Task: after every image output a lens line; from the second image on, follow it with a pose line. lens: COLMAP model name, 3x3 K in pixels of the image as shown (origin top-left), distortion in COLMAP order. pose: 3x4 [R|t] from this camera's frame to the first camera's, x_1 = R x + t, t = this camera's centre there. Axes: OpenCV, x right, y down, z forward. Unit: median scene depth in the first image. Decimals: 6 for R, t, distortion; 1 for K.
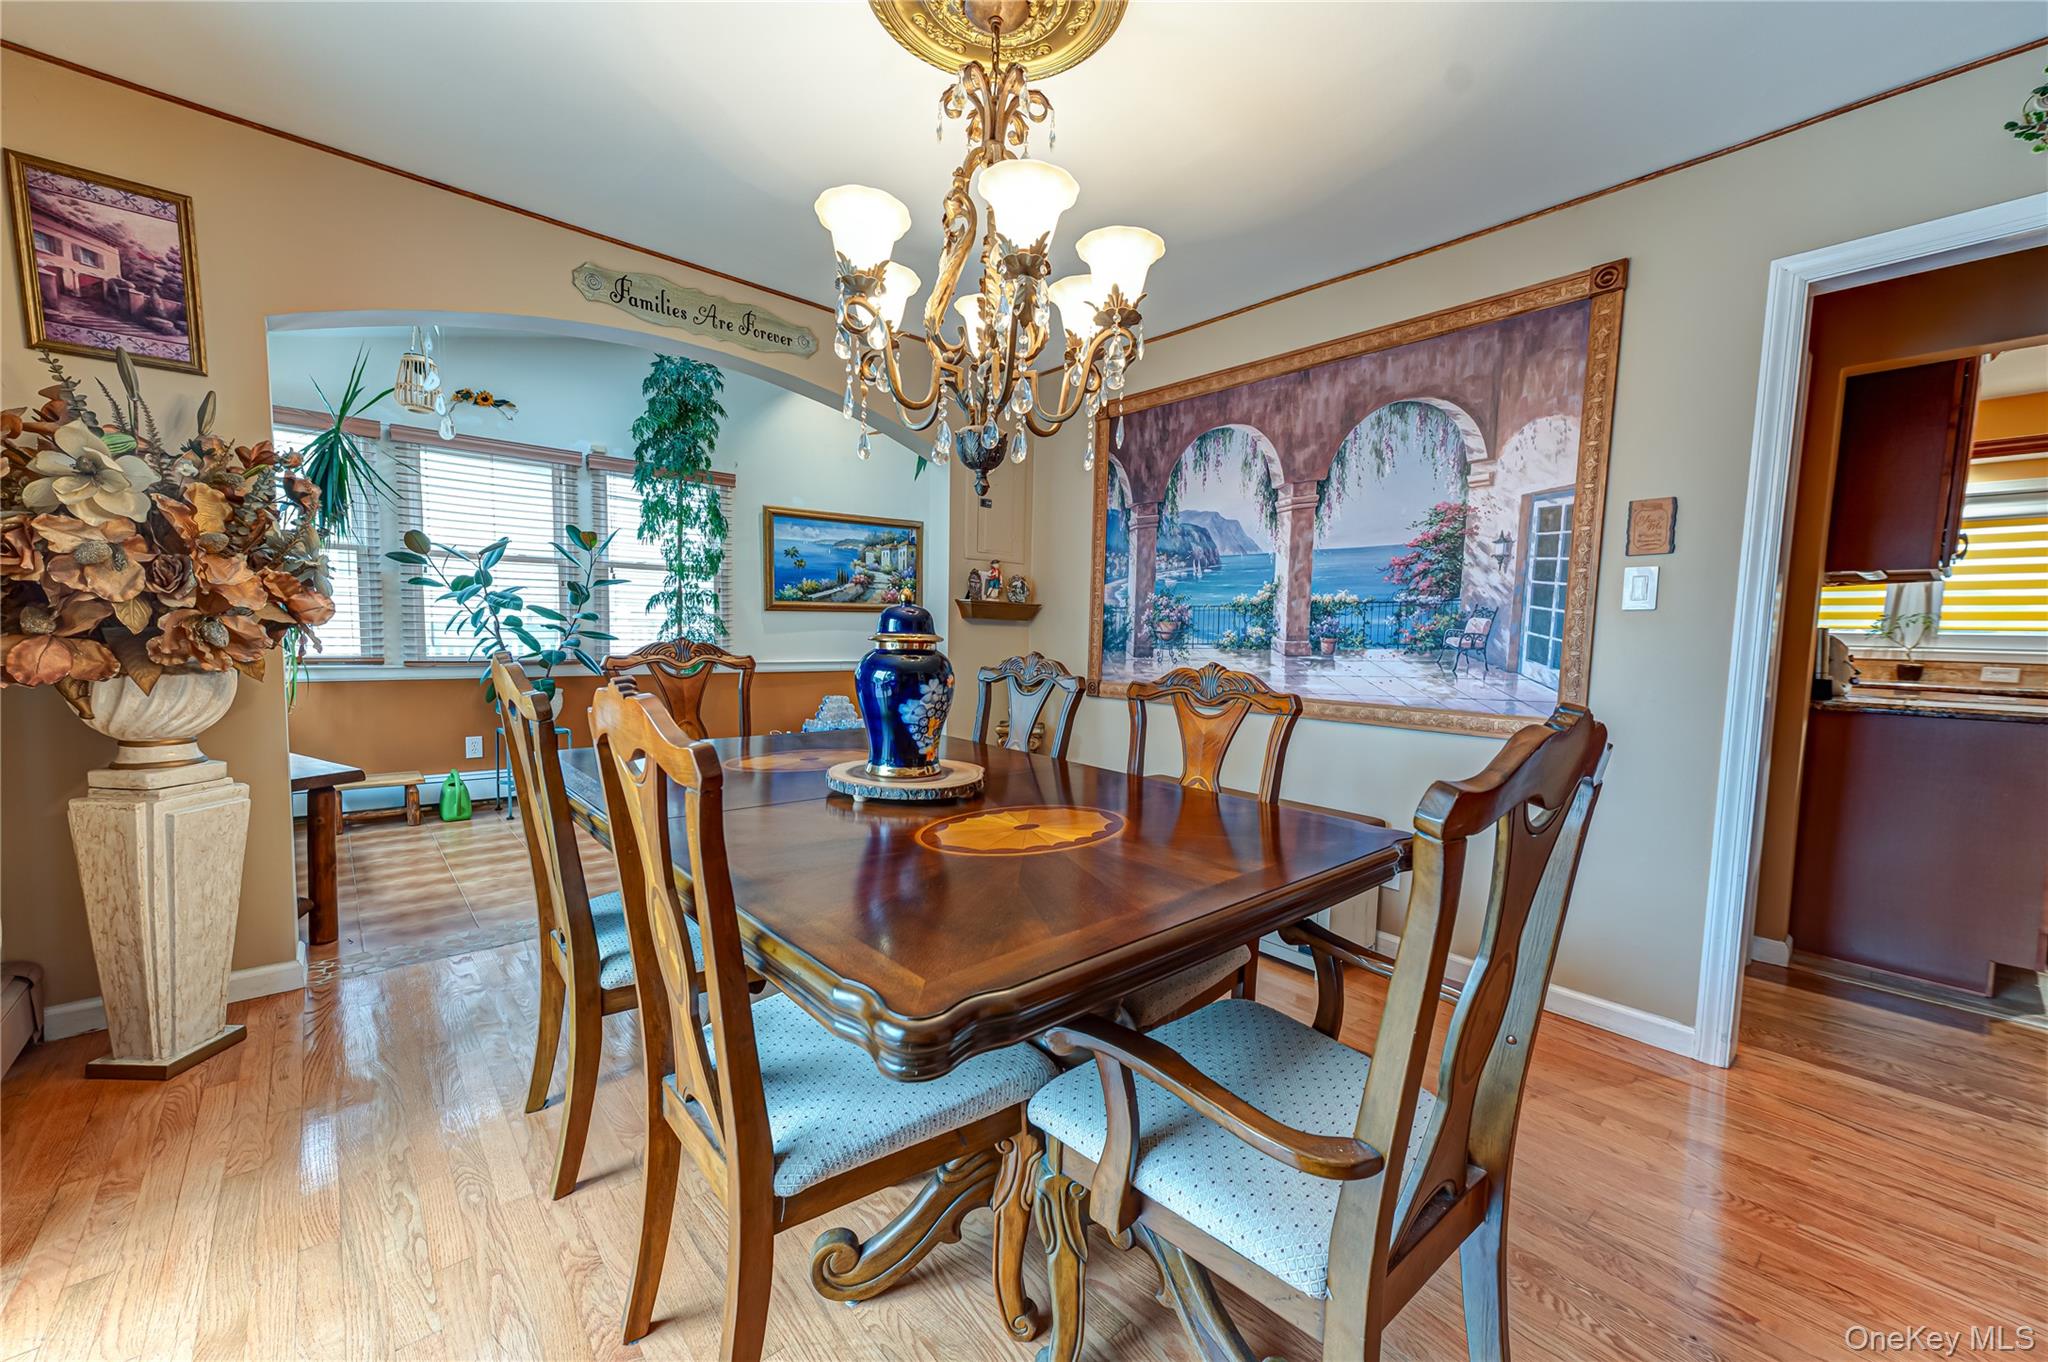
lens RADIAL K [[801.3, 0, 1016.7], [0, 801.3, 693.2], [0, 0, 1]] dist [0.015220, -0.000022]
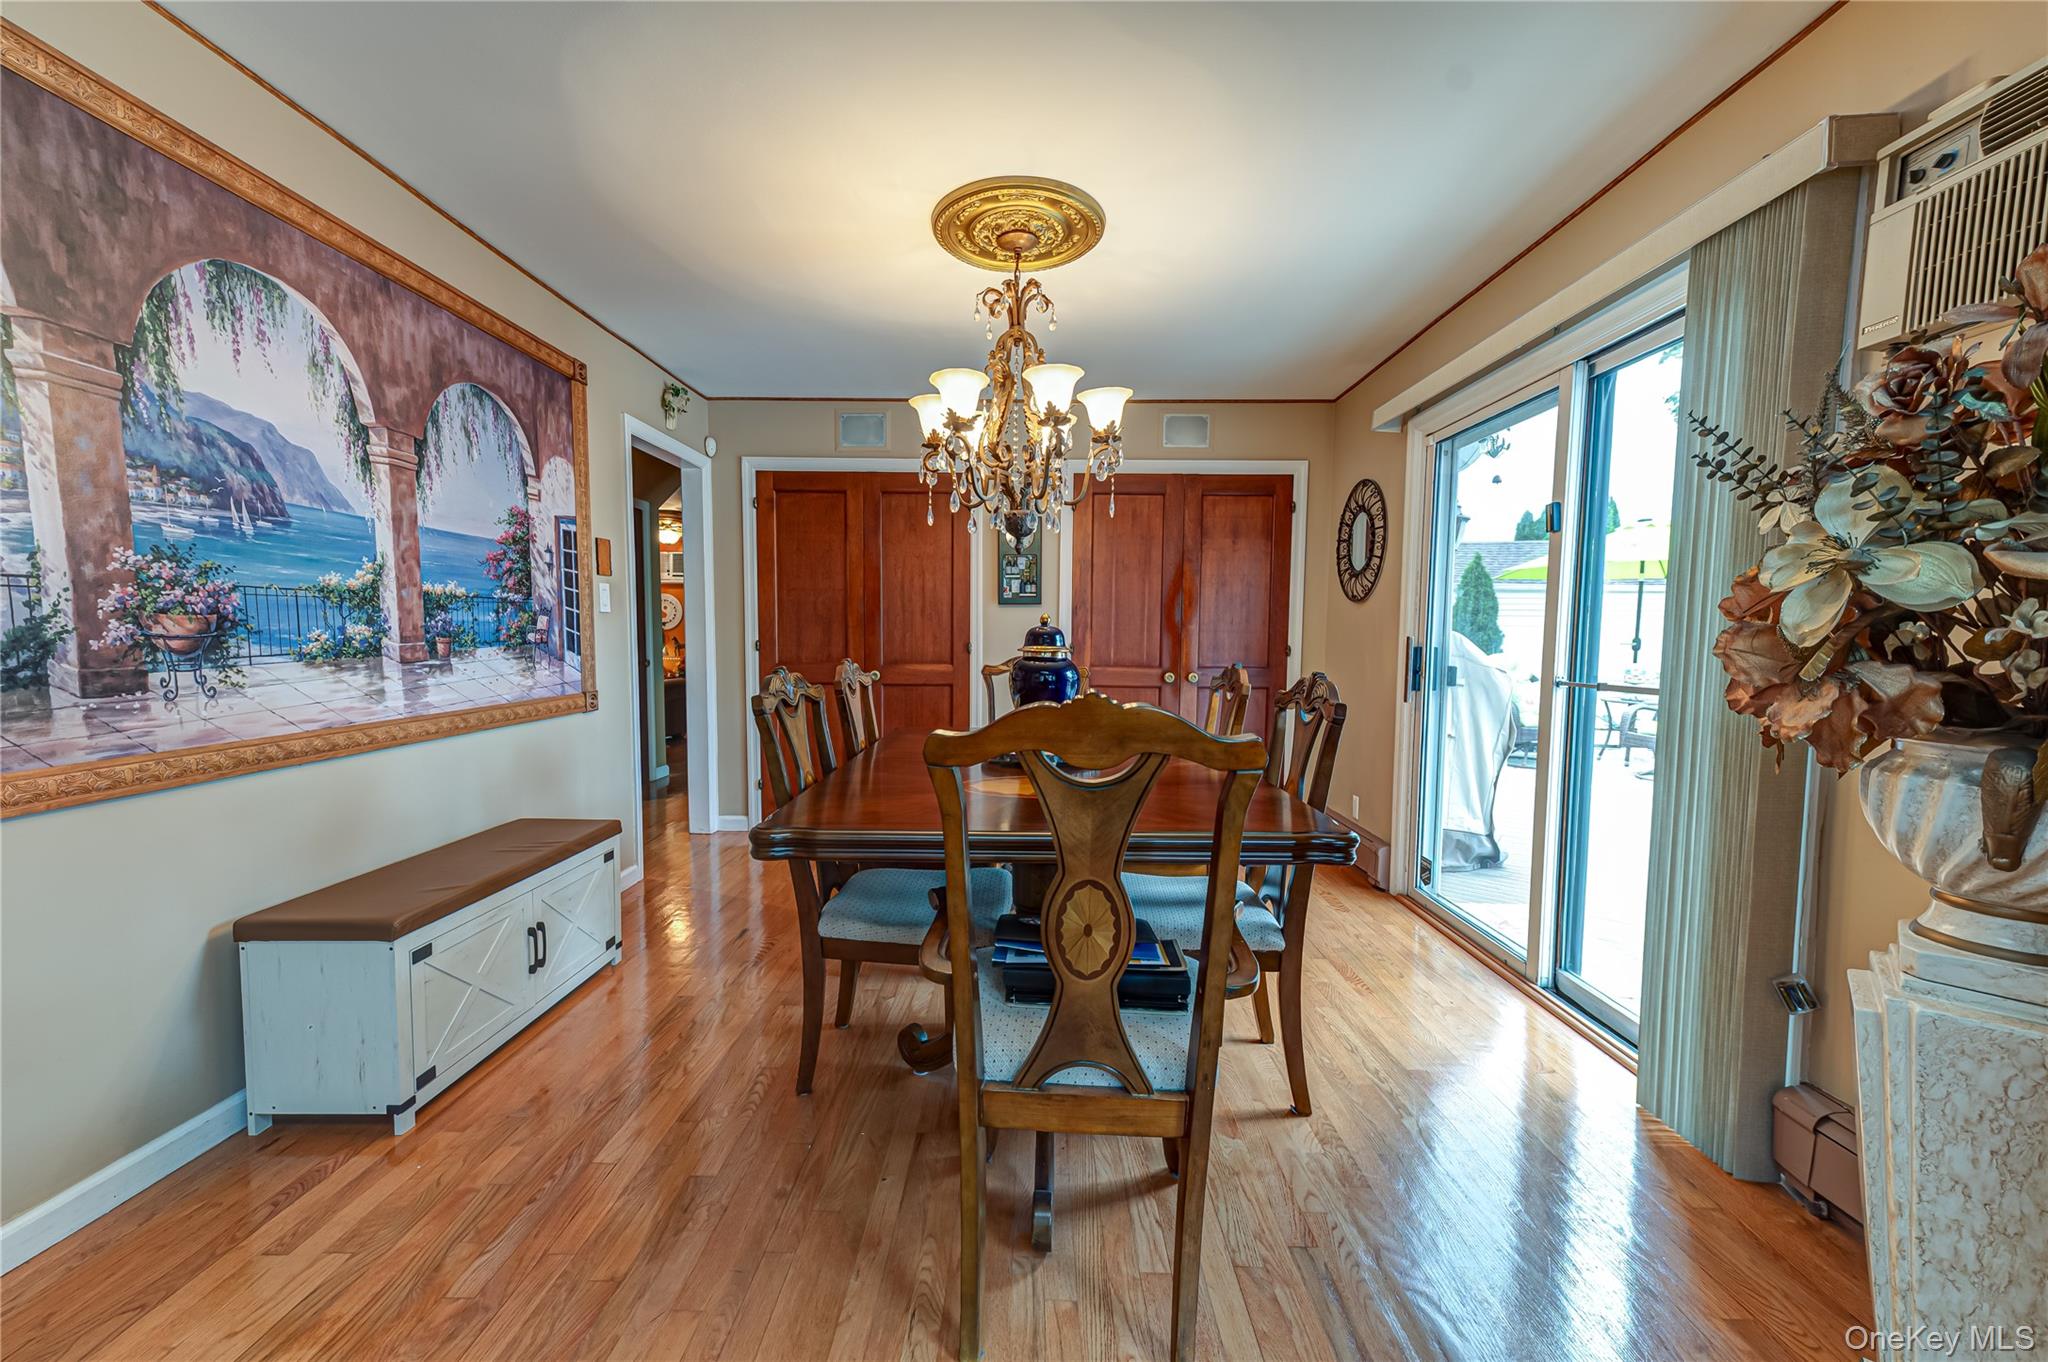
lens RADIAL K [[801.3, 0, 1016.7], [0, 801.3, 693.2], [0, 0, 1]] dist [0.015220, -0.000022]
pose [[-0.740205, -0.081947, 0.667369, -0.601439], [0.026812, 0.988158, 0.151076, -0.120413], [-0.671847, 0.129721, -0.729242, 1.202784]]
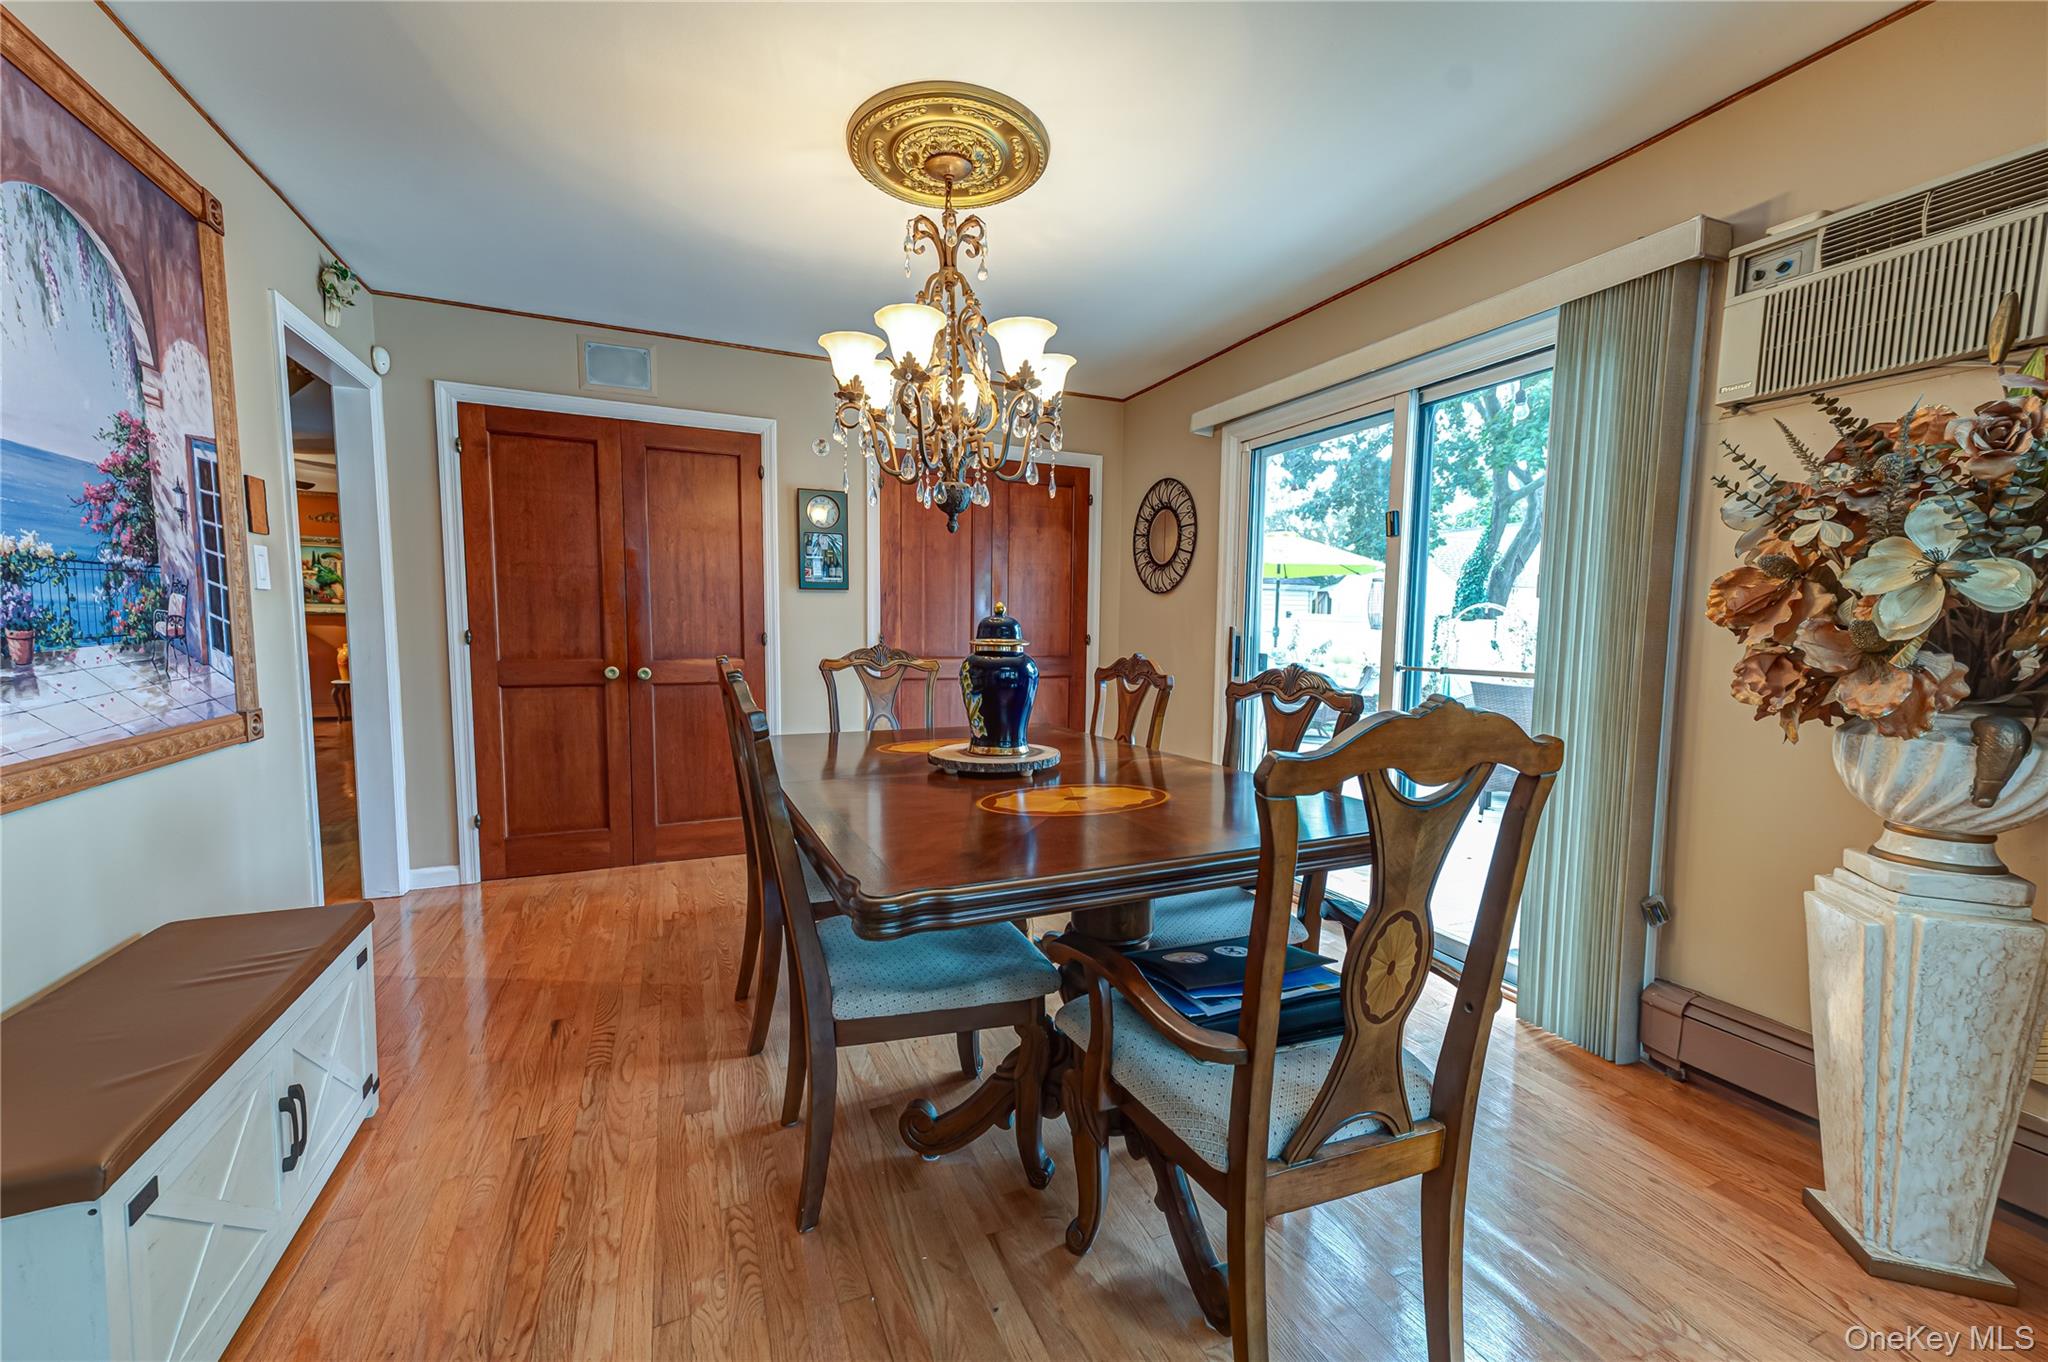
lens RADIAL K [[801.3, 0, 1016.7], [0, 801.3, 693.2], [0, 0, 1]] dist [0.015220, -0.000022]
pose [[-0.952993, -0.061848, 0.296614, -0.309470], [-0.010825, 0.985270, 0.170662, -0.118971], [-0.302800, 0.159429, -0.939625, 1.264472]]
